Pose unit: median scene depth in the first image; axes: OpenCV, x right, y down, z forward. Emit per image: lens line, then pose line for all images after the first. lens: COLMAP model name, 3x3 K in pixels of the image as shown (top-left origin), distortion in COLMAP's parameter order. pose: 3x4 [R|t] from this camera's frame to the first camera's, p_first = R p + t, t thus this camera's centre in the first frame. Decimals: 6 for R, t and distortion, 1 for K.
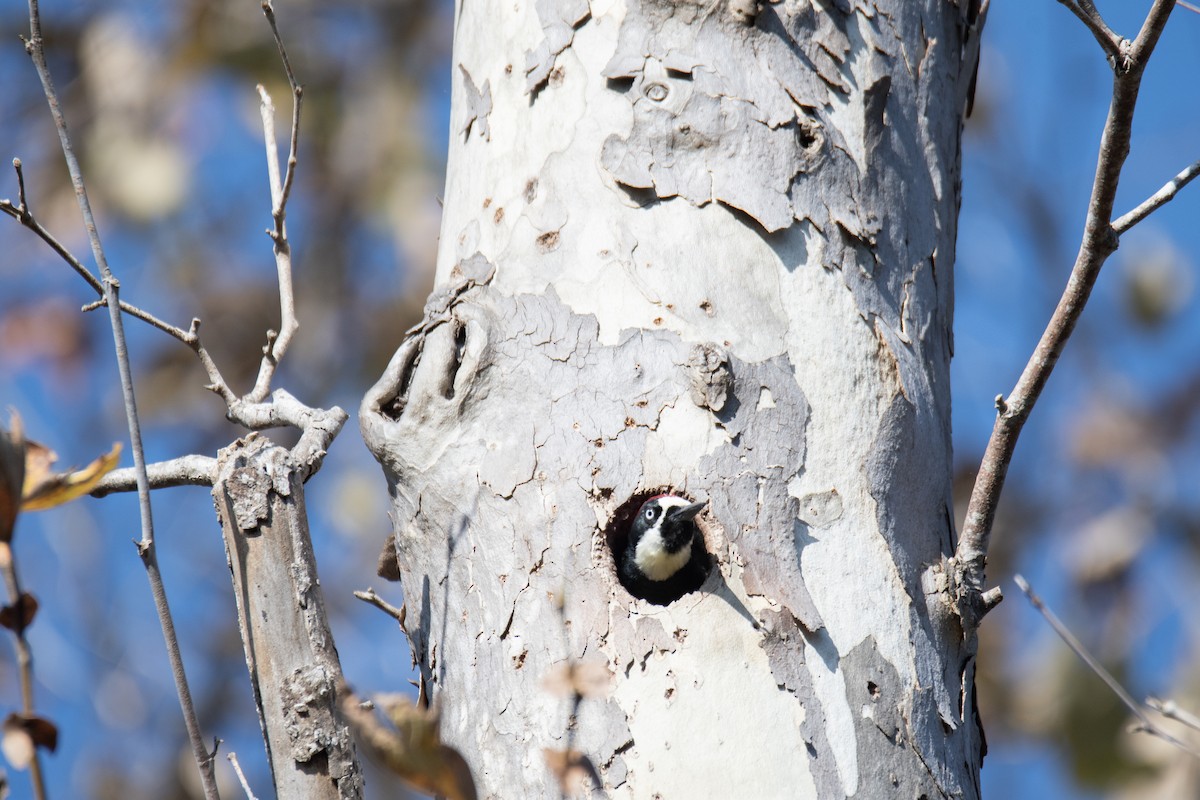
lens RADIAL K [[528.6, 0, 602.3], [0, 528.6, 396.3], [0, 0, 1]] dist [0.001560, 0.000568]
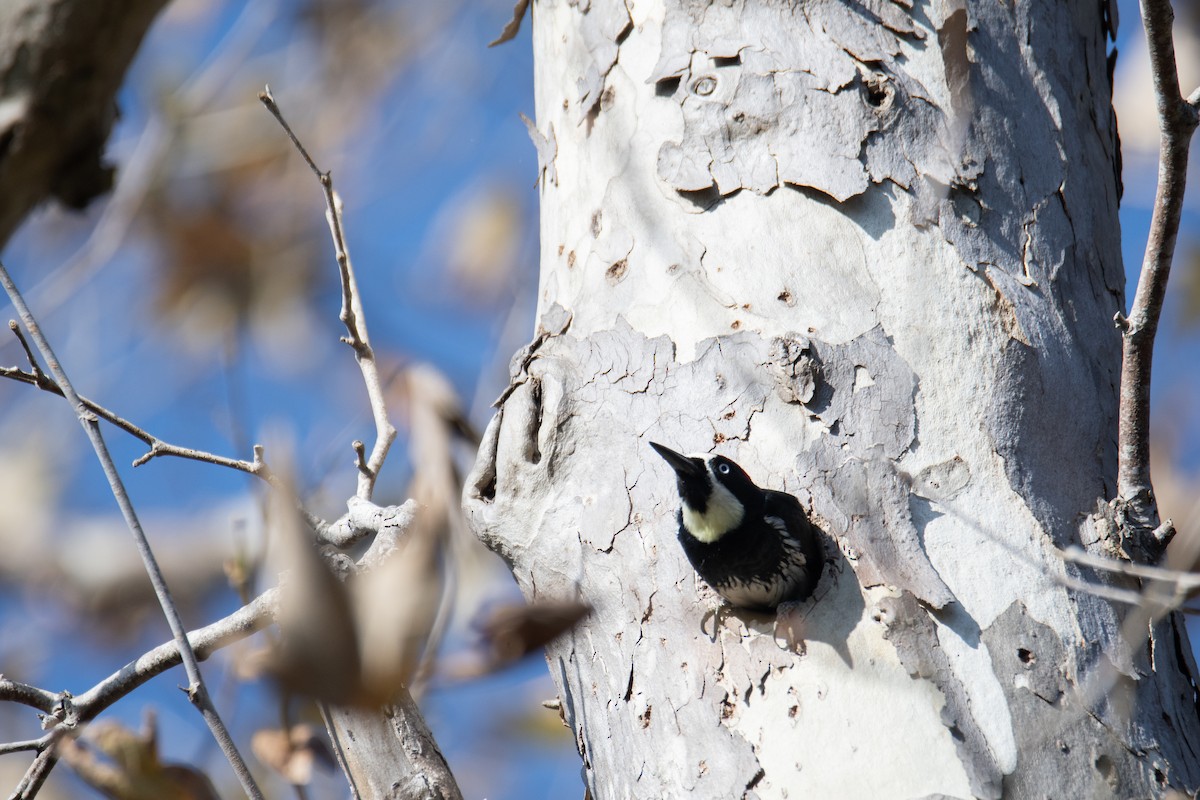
lens RADIAL K [[581.2, 0, 599.3], [0, 581.2, 404.4], [0, 0, 1]] dist [0.003330, 0.000170]
pose [[0.971052, -0.238838, -0.003762, -0.150182], [0.238835, 0.971059, -0.001350, -0.063215], [0.003976, 0.000412, 0.999992, -0.002002]]
